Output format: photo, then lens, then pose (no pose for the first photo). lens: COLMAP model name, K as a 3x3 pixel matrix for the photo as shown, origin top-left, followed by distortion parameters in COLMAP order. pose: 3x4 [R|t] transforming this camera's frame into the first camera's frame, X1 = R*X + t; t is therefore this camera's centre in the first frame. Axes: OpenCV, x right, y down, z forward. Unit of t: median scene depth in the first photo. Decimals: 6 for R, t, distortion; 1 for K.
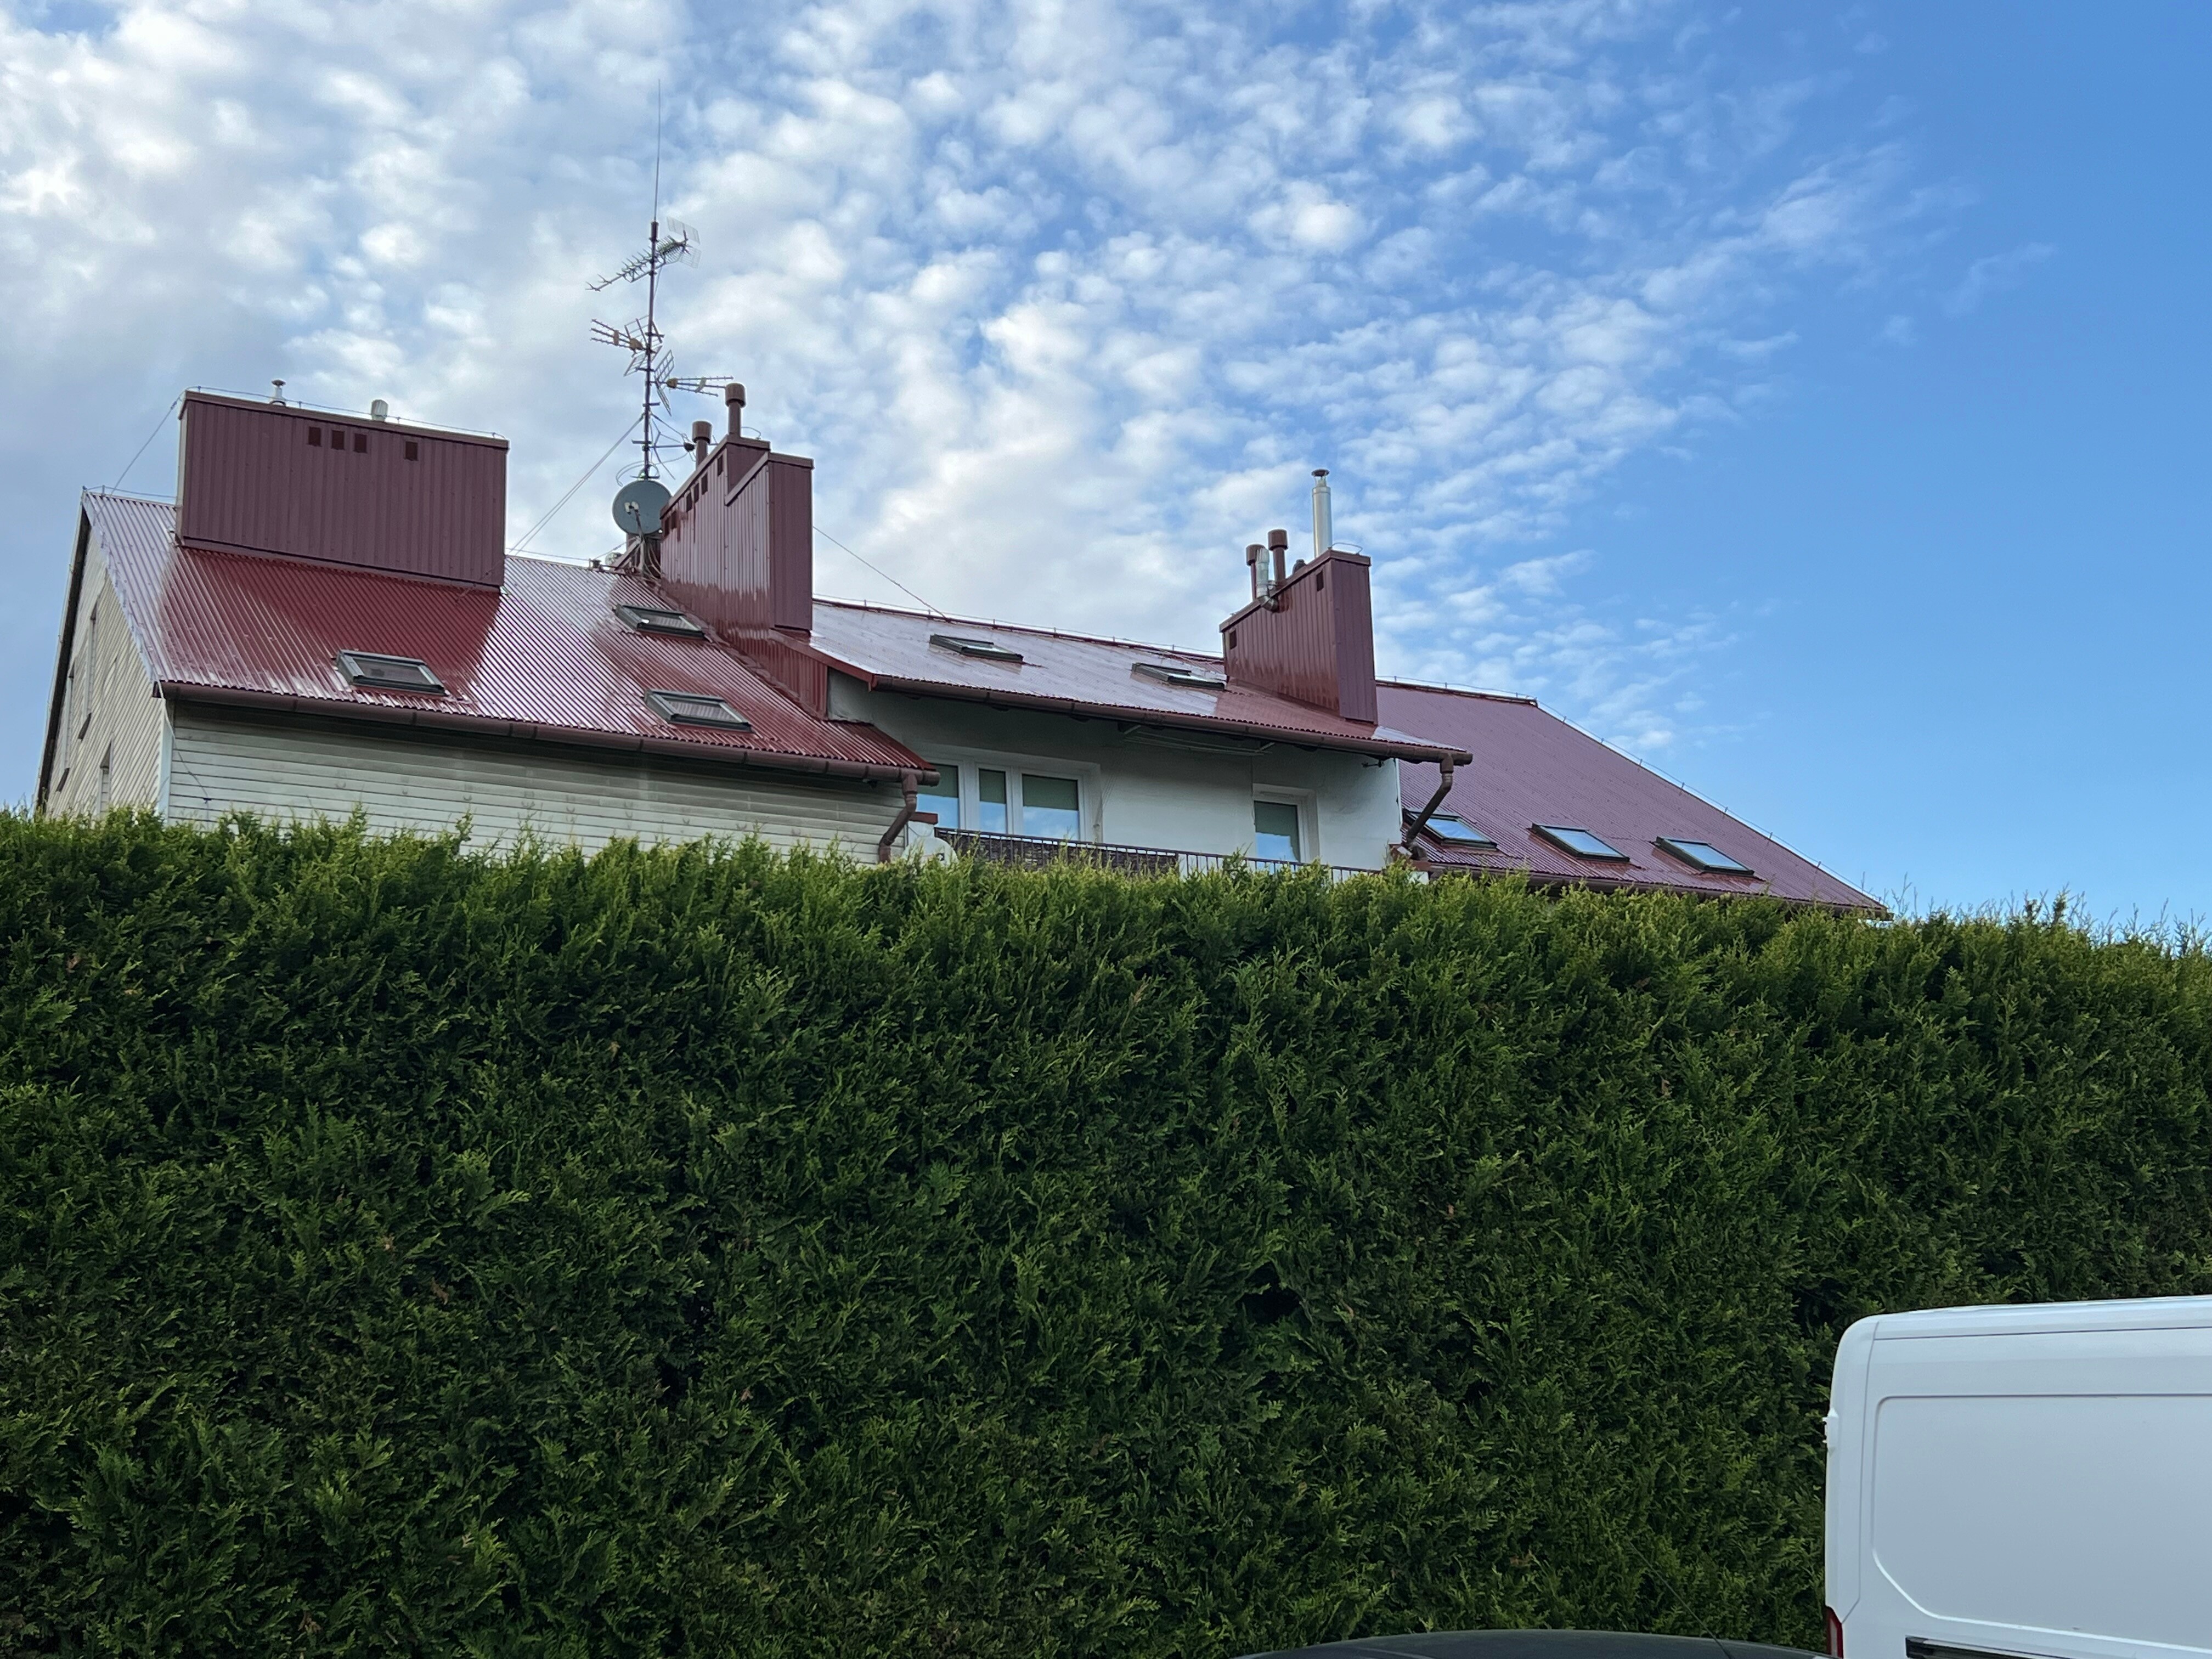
lens RADIAL K [[2583.8, 0, 1105.4], [0, 2583.8, 826.9], [0, 0, 1]] dist [0.019250, 0.000000]
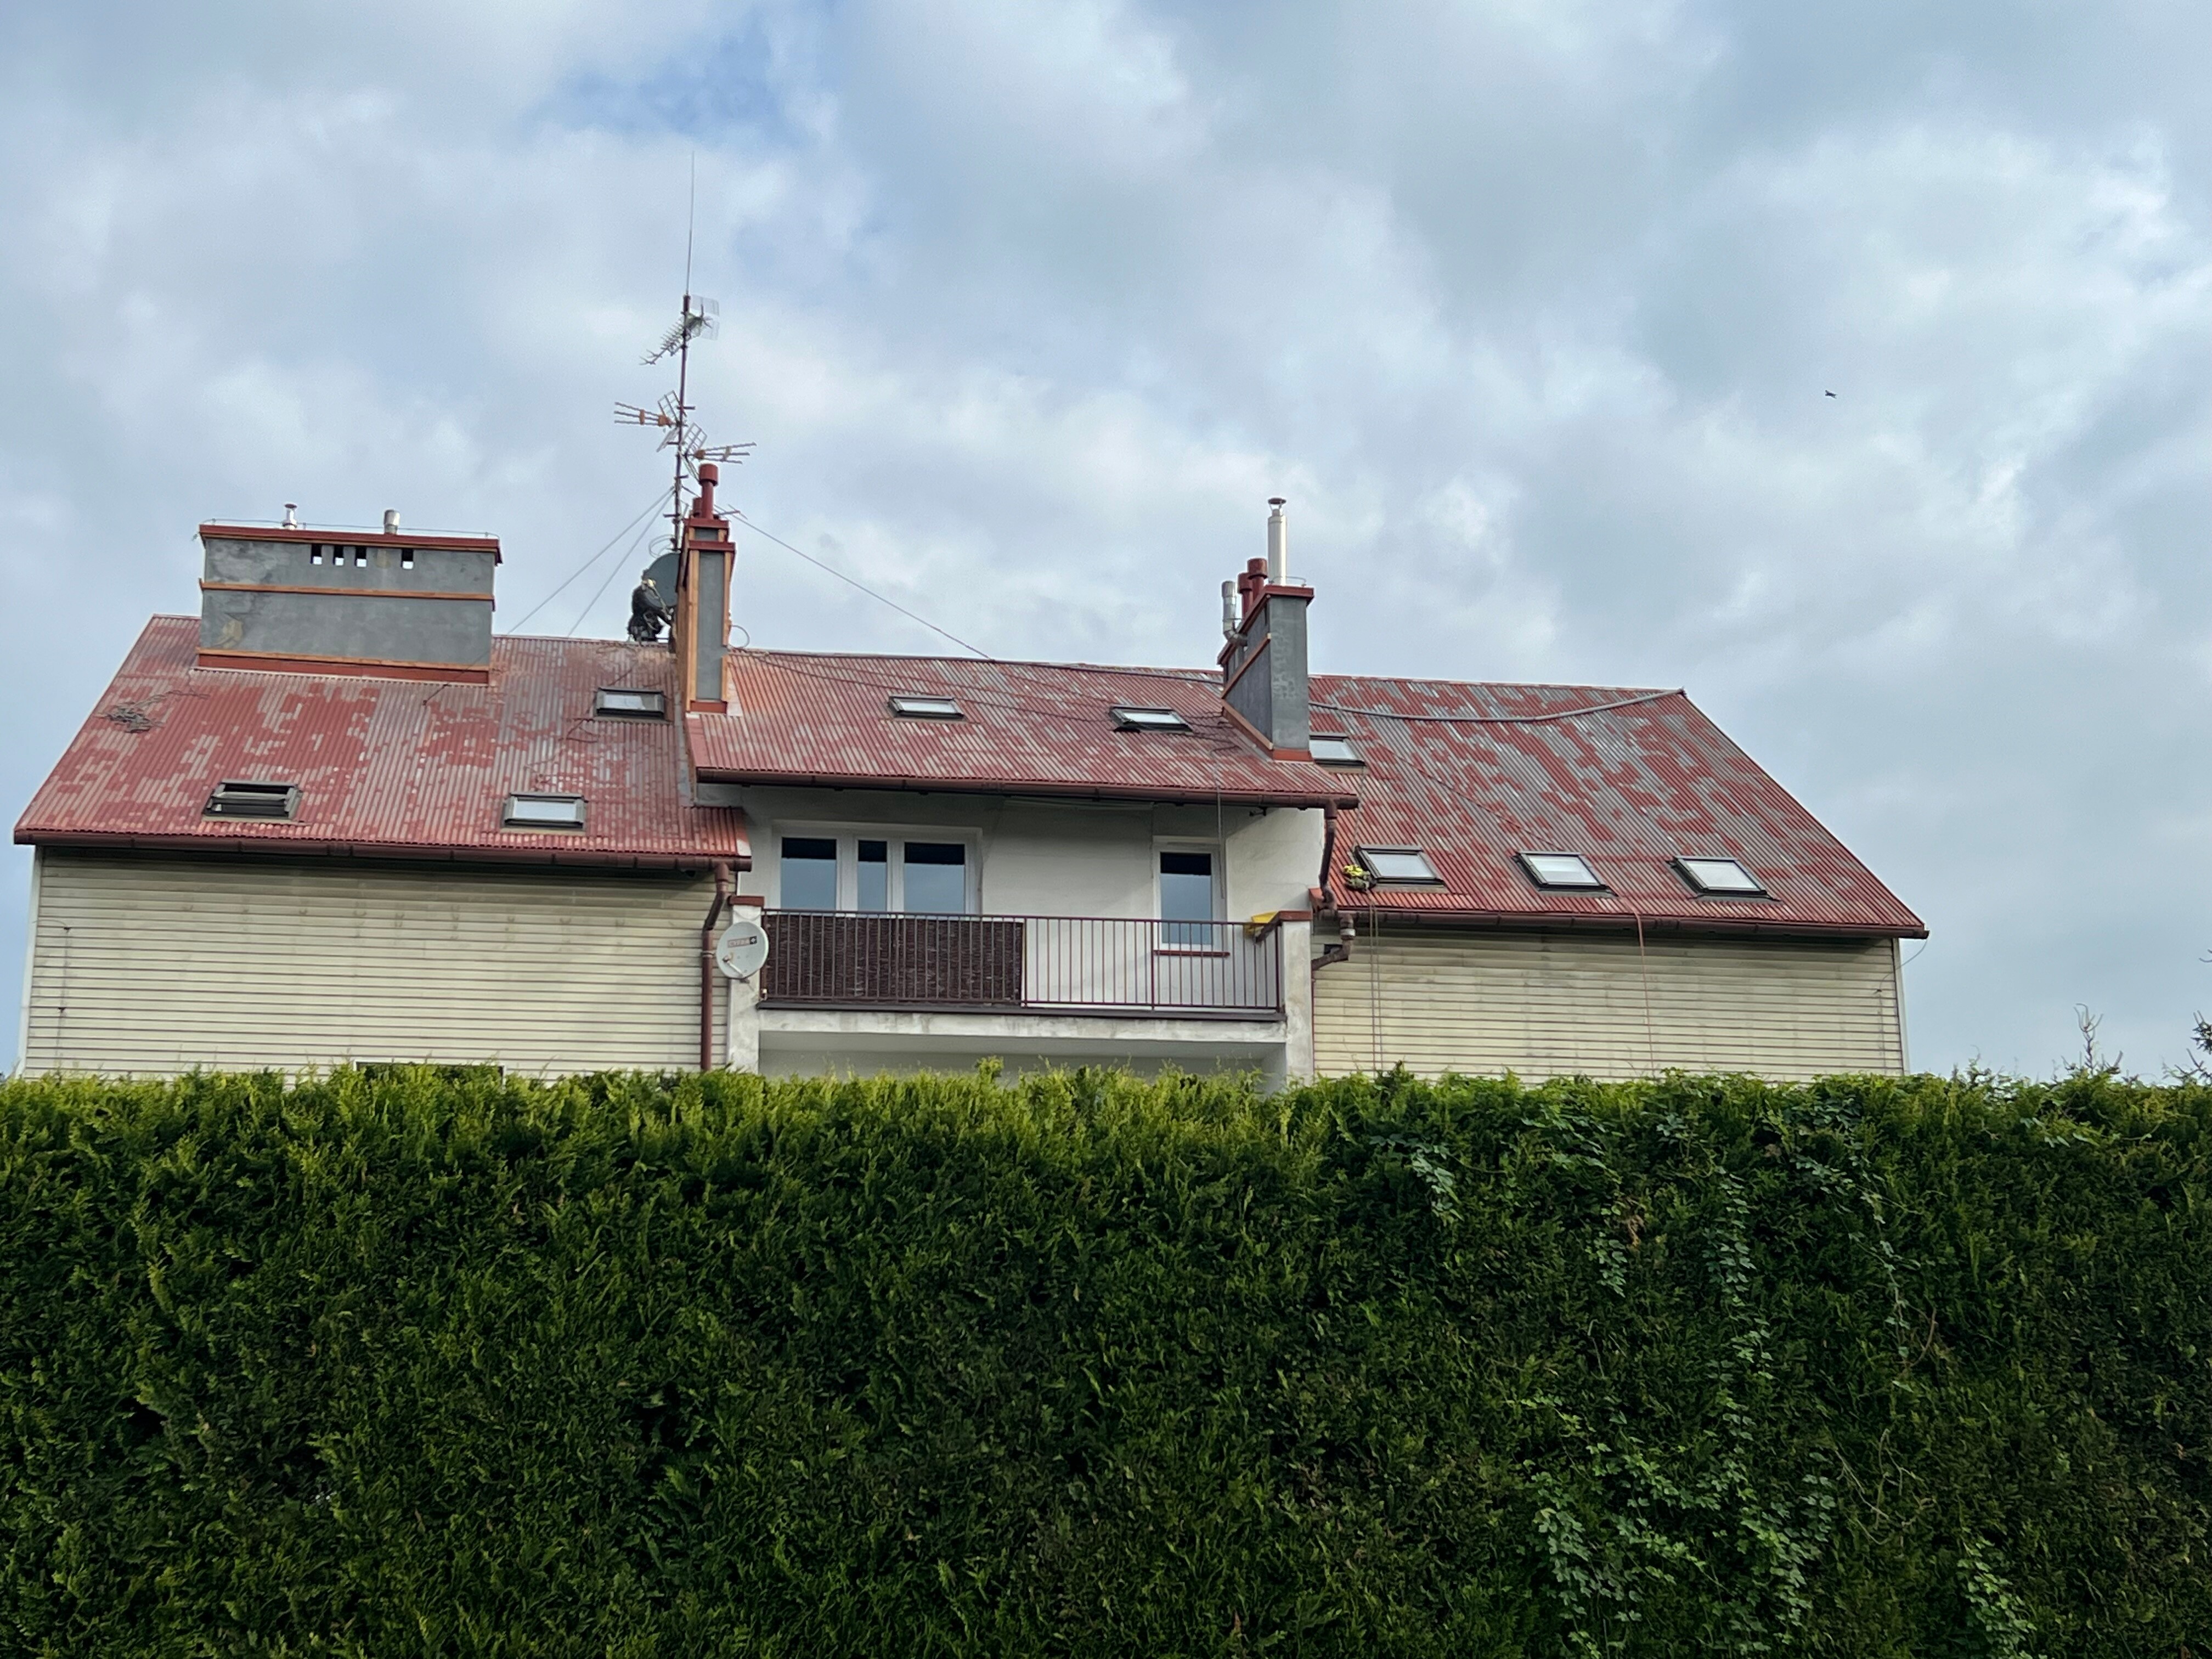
lens RADIAL K [[2962.8, 0, 1106.4], [0, 2962.8, 831.2], [0, 0, 1]] dist [0.040841, 0.000000]
pose [[0.955457, -0.045573, -0.291592, 0.423832], [0.054257, 0.998290, 0.021760, -0.050423], [0.290101, -0.036612, 0.956295, -0.116184]]
